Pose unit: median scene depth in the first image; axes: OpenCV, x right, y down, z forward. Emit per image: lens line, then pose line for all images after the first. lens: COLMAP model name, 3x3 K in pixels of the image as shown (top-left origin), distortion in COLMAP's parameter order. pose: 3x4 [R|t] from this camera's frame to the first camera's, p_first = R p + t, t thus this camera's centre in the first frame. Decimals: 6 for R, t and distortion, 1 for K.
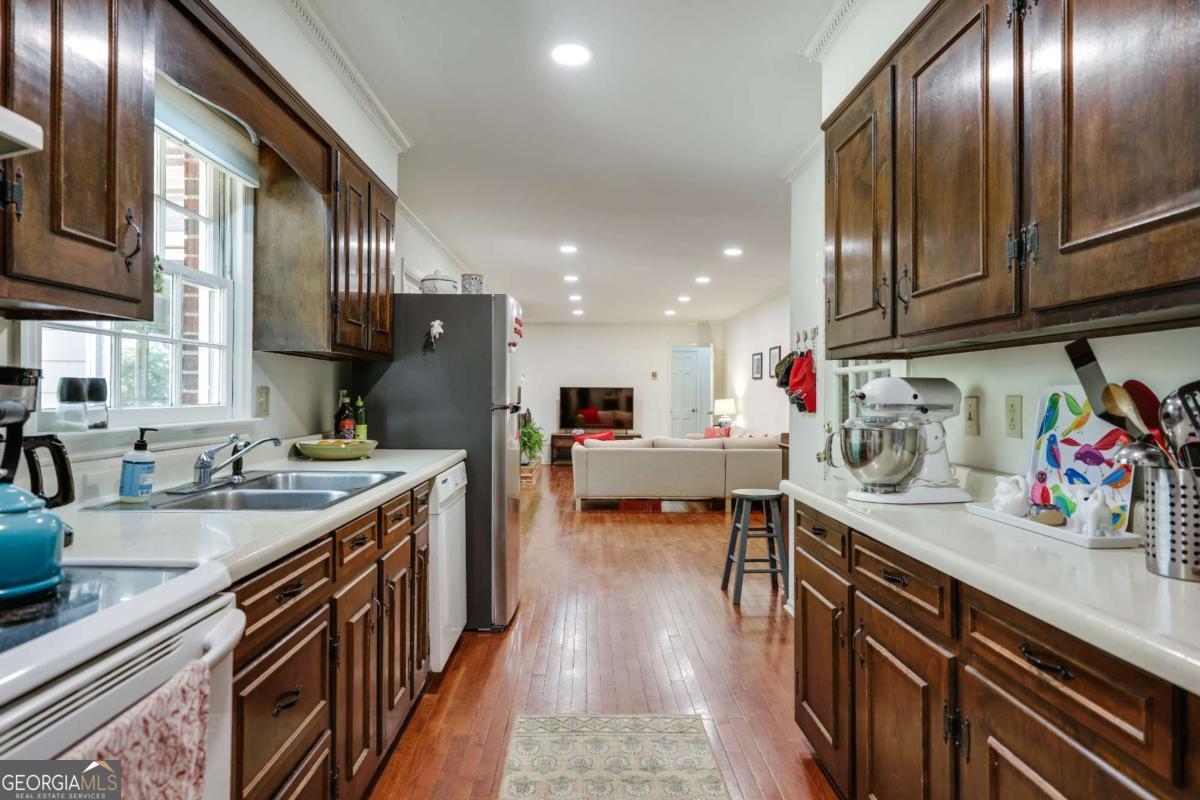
lens RADIAL K [[696.4, 0, 600.0], [0, 696.4, 400.0], [0, 0, 1]] dist [0.000231, 0.000536]
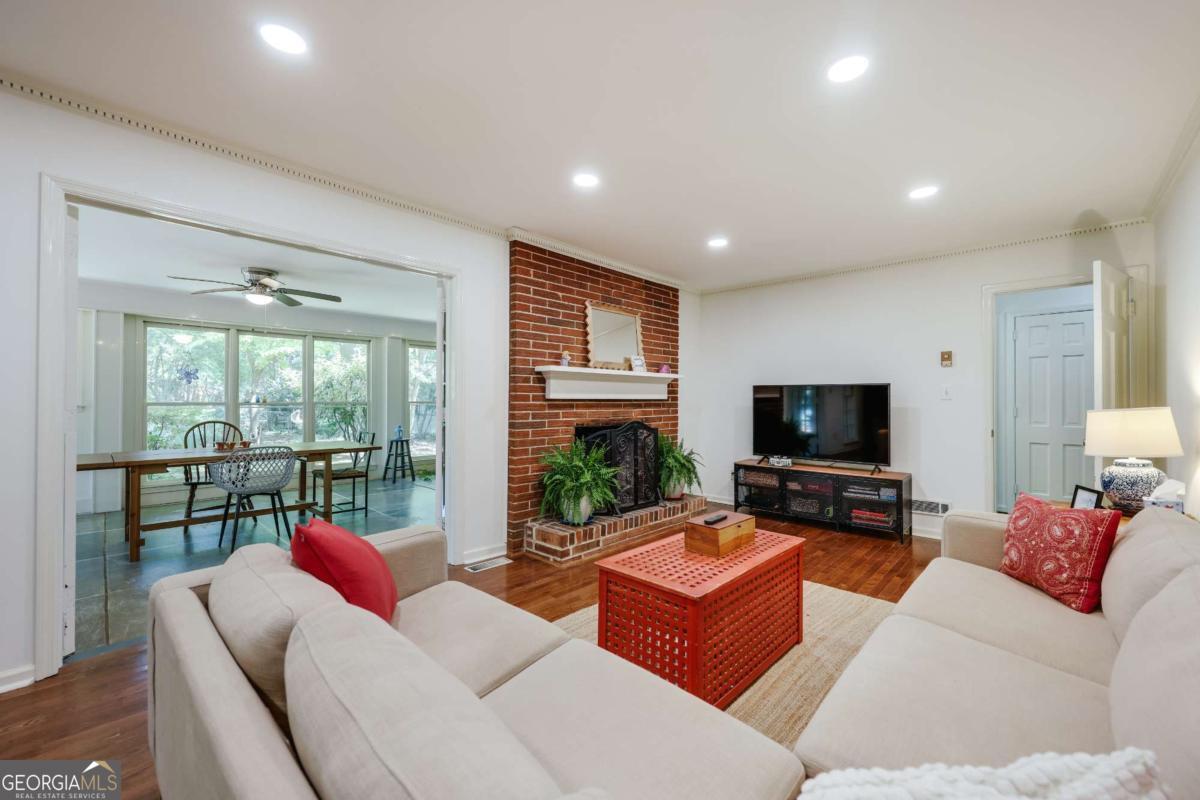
lens RADIAL K [[488.2, 0, 600.0], [0, 488.2, 400.0], [0, 0, 1]] dist [-0.000995, -0.000028]
pose [[0.719829, -0.002723, -0.694147, 0.664504], [-0.004375, 0.999955, -0.008460, -0.008872], [0.694138, 0.009127, 0.719784, 2.768973]]
